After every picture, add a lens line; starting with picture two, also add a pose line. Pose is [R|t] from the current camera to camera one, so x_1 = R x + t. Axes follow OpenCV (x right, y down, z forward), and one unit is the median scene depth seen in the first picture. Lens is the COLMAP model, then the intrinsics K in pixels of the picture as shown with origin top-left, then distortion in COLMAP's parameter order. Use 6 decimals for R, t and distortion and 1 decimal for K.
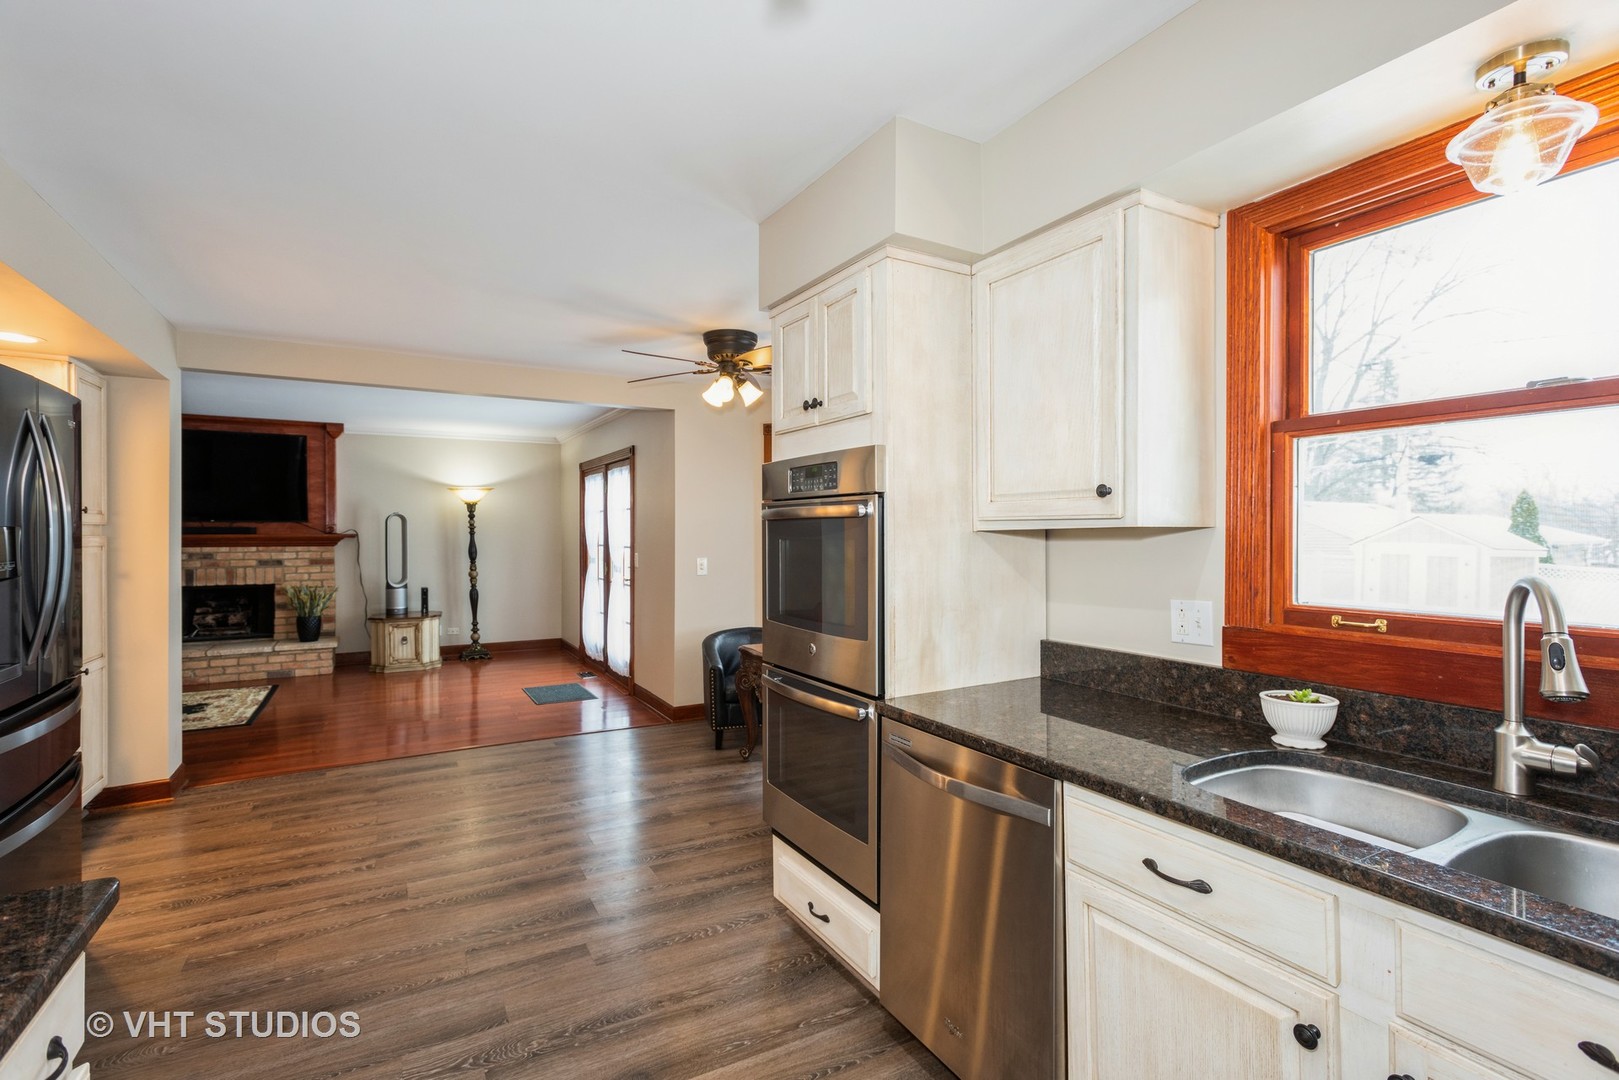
lens RADIAL K [[757.4, 0, 821.2], [0, 757.4, 543.5], [0, 0, 1]] dist [0.004701, -0.004355]
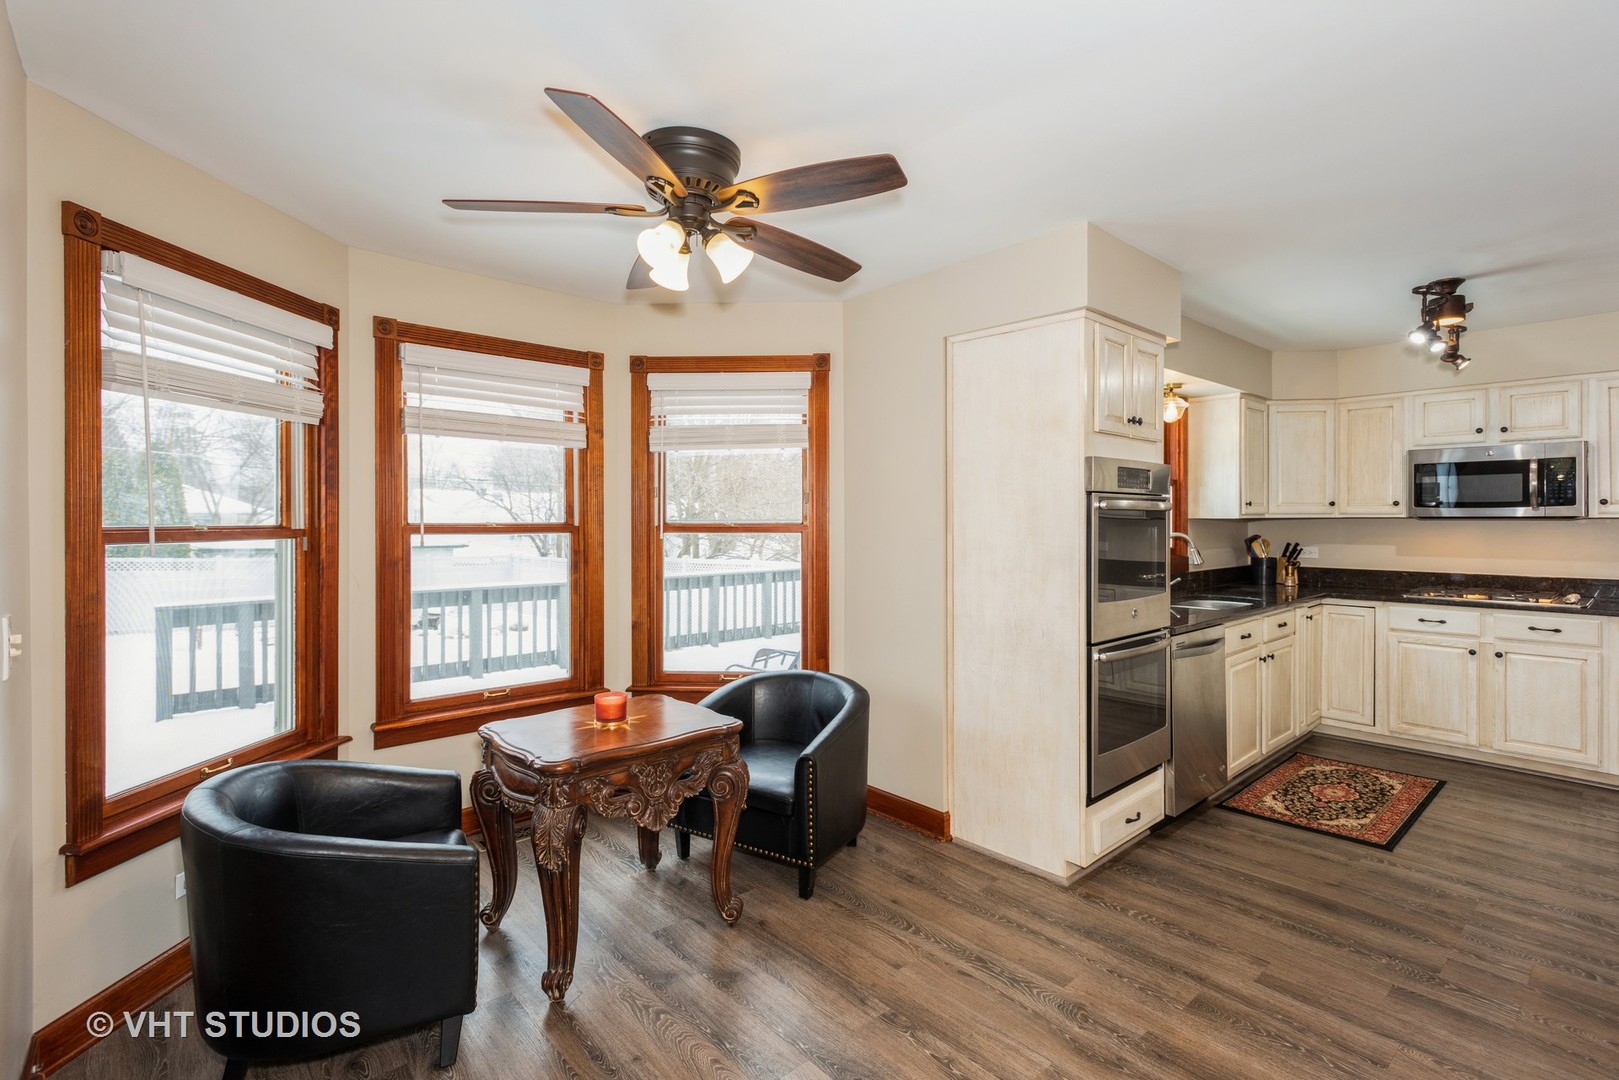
lens RADIAL K [[757.4, 0, 805.3], [0, 757.4, 524.6], [0, 0, 1]] dist [0.004701, -0.004355]
pose [[-0.202274, -0.002231, 0.979326, -1.089862], [0.018081, 0.999818, 0.006012, -0.023901], [-0.979162, 0.018923, -0.202197, 1.707689]]
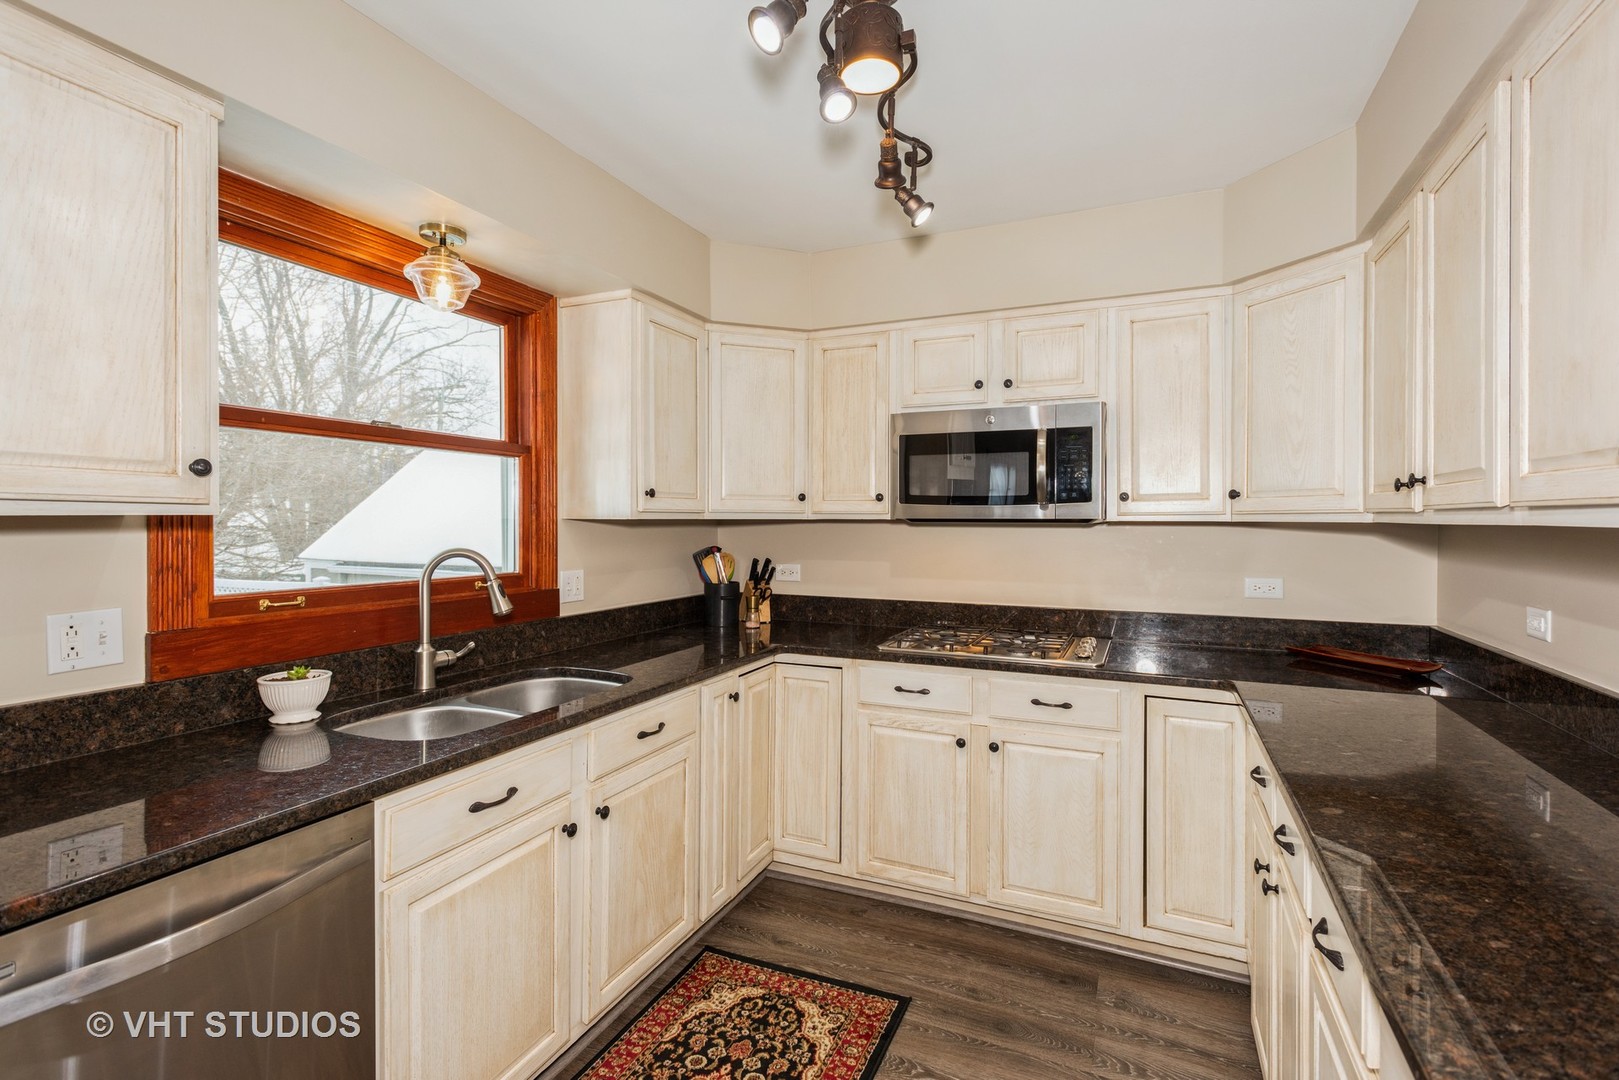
lens RADIAL K [[757.4, 0, 815.6], [0, 757.4, 529.3], [0, 0, 1]] dist [0.004701, -0.004355]
pose [[-0.598454, -0.006094, 0.801134, -0.678823], [0.009904, 0.999838, 0.015004, -0.013457], [-0.801096, 0.016914, -0.598297, 1.061371]]
